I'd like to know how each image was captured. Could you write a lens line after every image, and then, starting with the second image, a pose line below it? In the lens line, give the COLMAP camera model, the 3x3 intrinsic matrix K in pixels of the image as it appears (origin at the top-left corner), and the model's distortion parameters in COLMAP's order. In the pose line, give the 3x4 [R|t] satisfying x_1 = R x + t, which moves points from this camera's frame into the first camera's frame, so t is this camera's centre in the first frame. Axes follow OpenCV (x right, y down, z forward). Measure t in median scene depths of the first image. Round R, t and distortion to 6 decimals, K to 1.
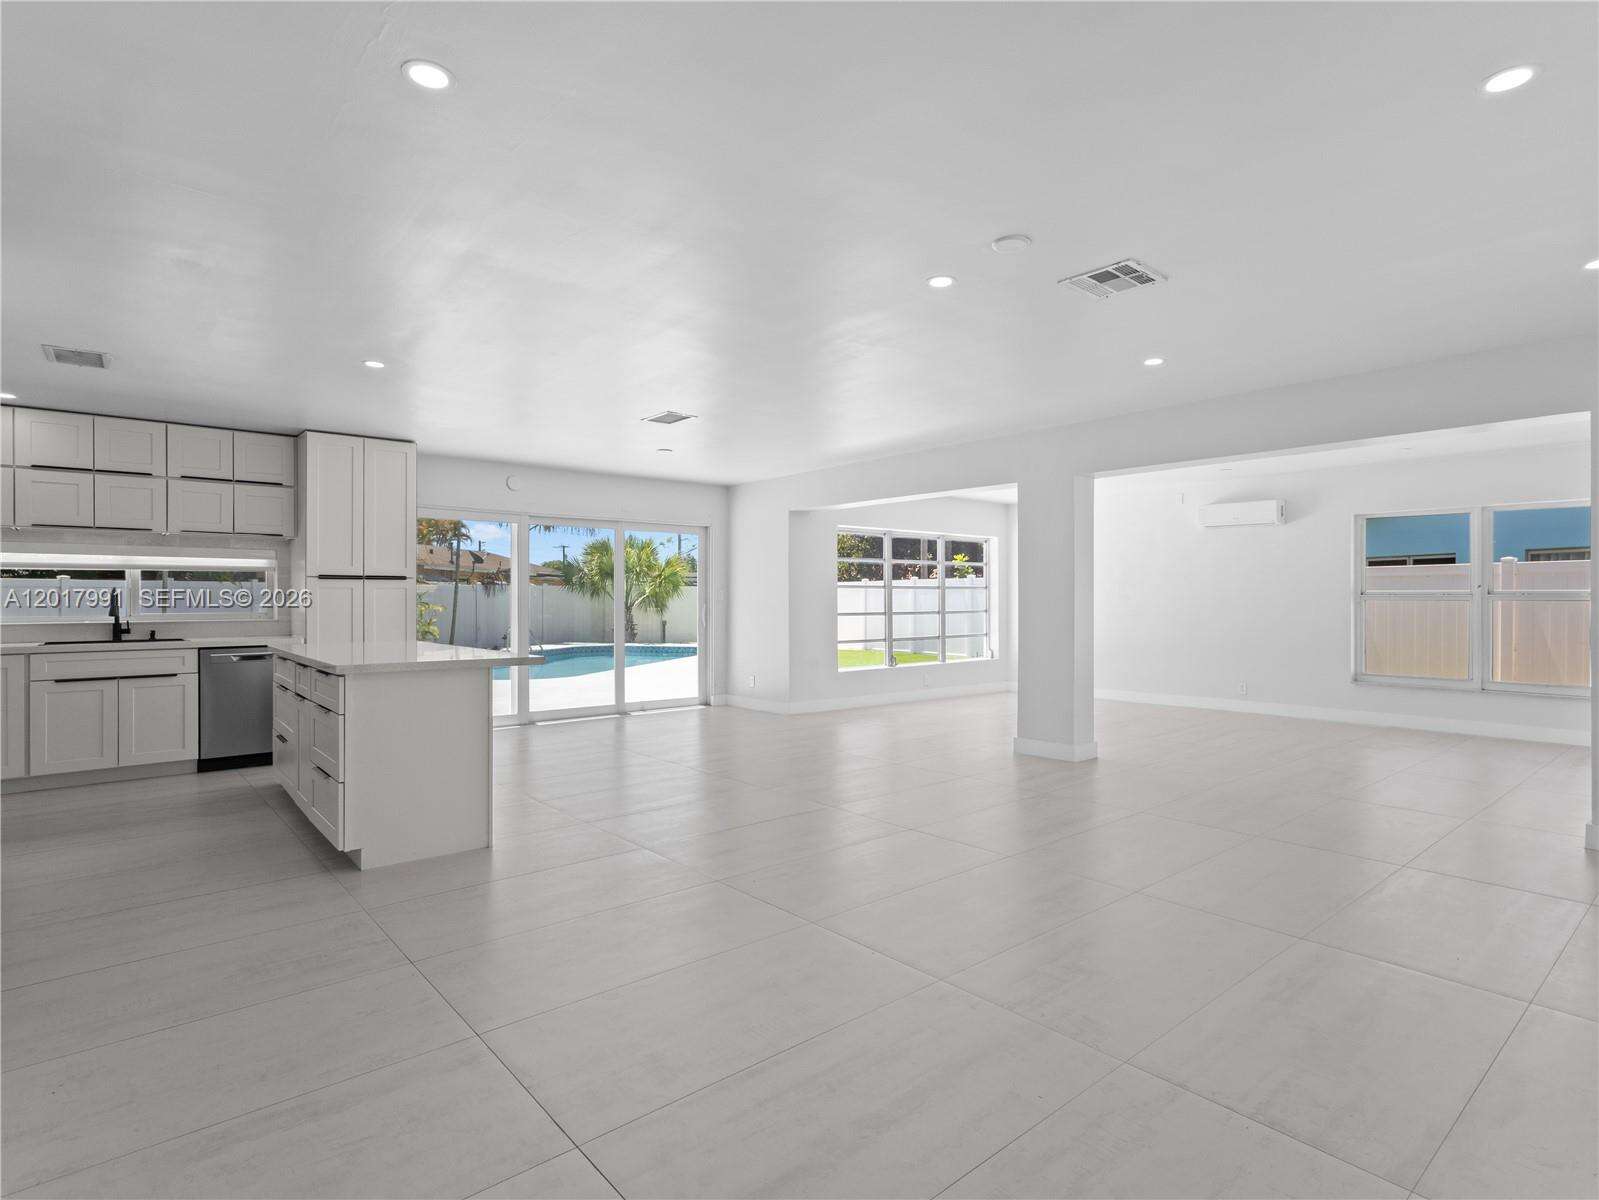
lens RADIAL K [[827.2, 0, 802.3], [0, 827.2, 599.2], [0, 0, 1]] dist [0.000211, 0.002400]
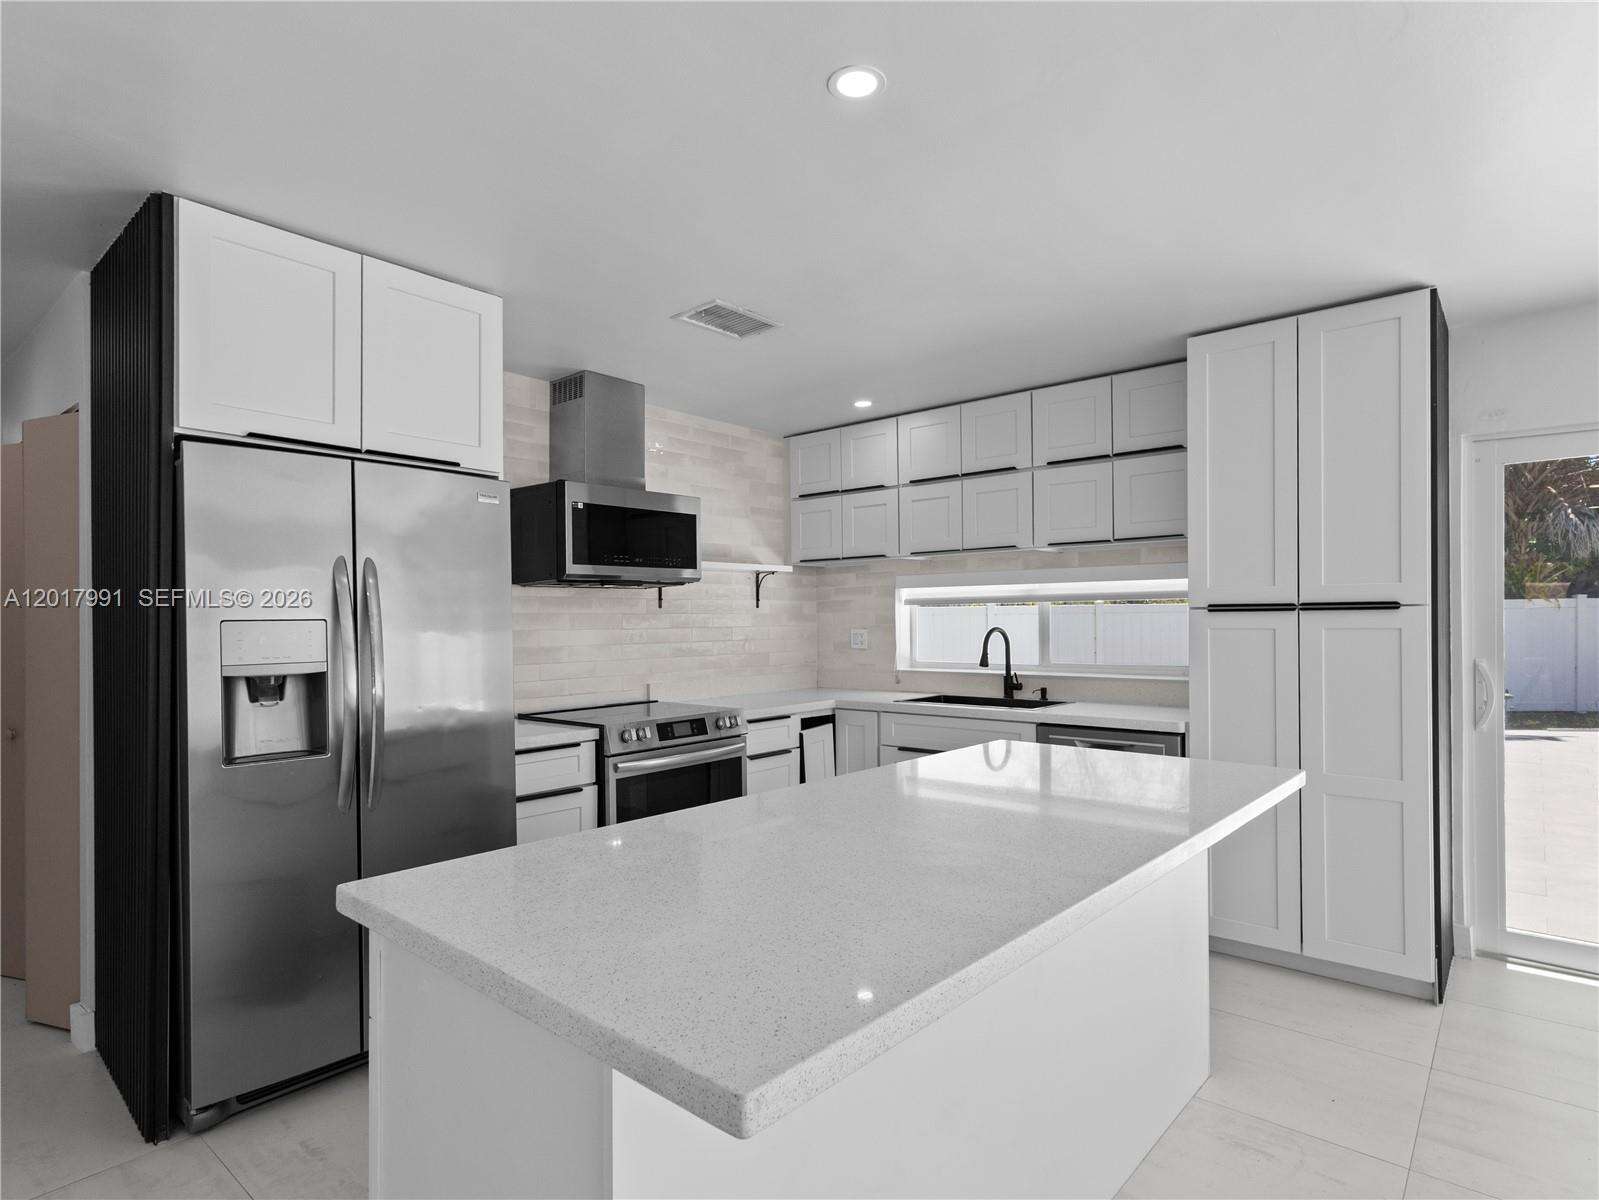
lens RADIAL K [[852.2, 0, 805.9], [0, 852.2, 612.5], [0, 0, 1]] dist [0.001870, 0.000877]
pose [[0.163791, -0.010515, -0.986439, -0.095421], [0.005431, 0.999938, -0.009757, -0.020612], [0.986480, -0.003759, 0.163838, 0.665456]]
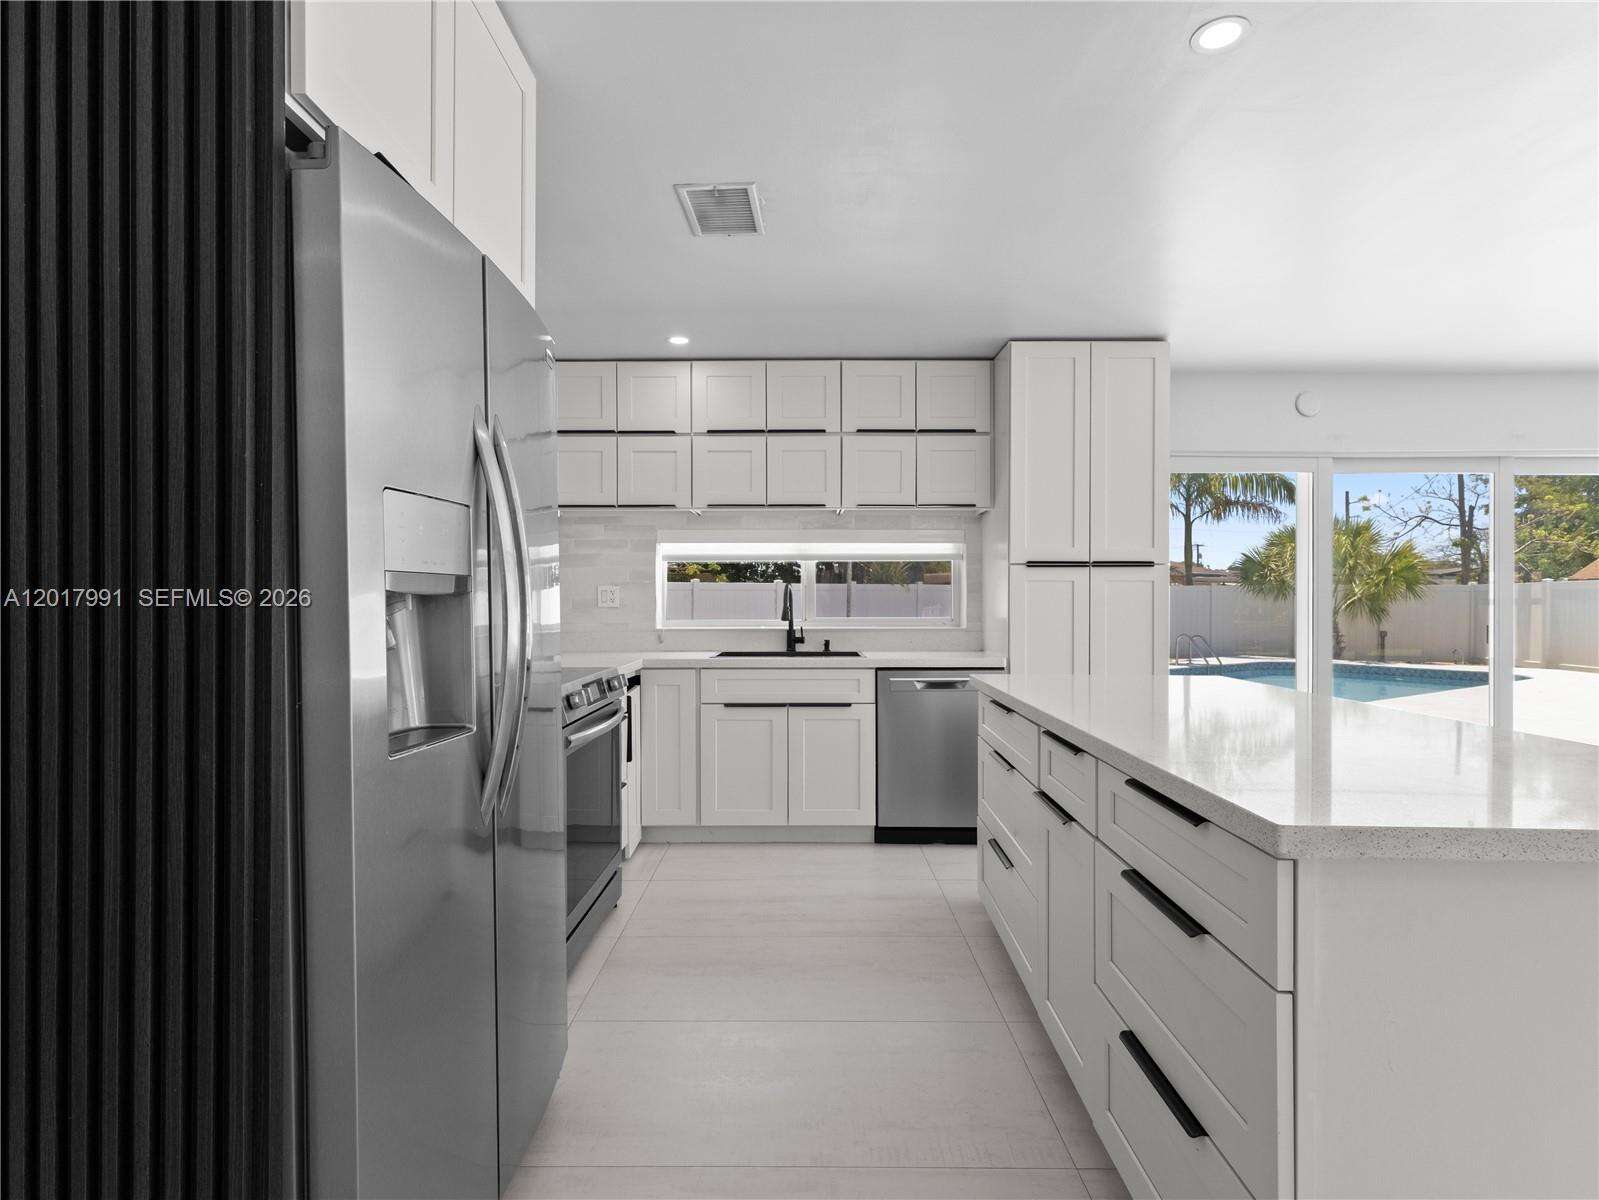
lens RADIAL K [[827.2, 0, 802.3], [0, 827.2, 599.2], [0, 0, 1]] dist [0.000211, 0.002400]
pose [[0.753542, -0.001425, -0.657398, -0.295510], [-0.001570, 0.999991, -0.003968, 0.003145], [0.657398, 0.004022, 0.753533, 0.403380]]
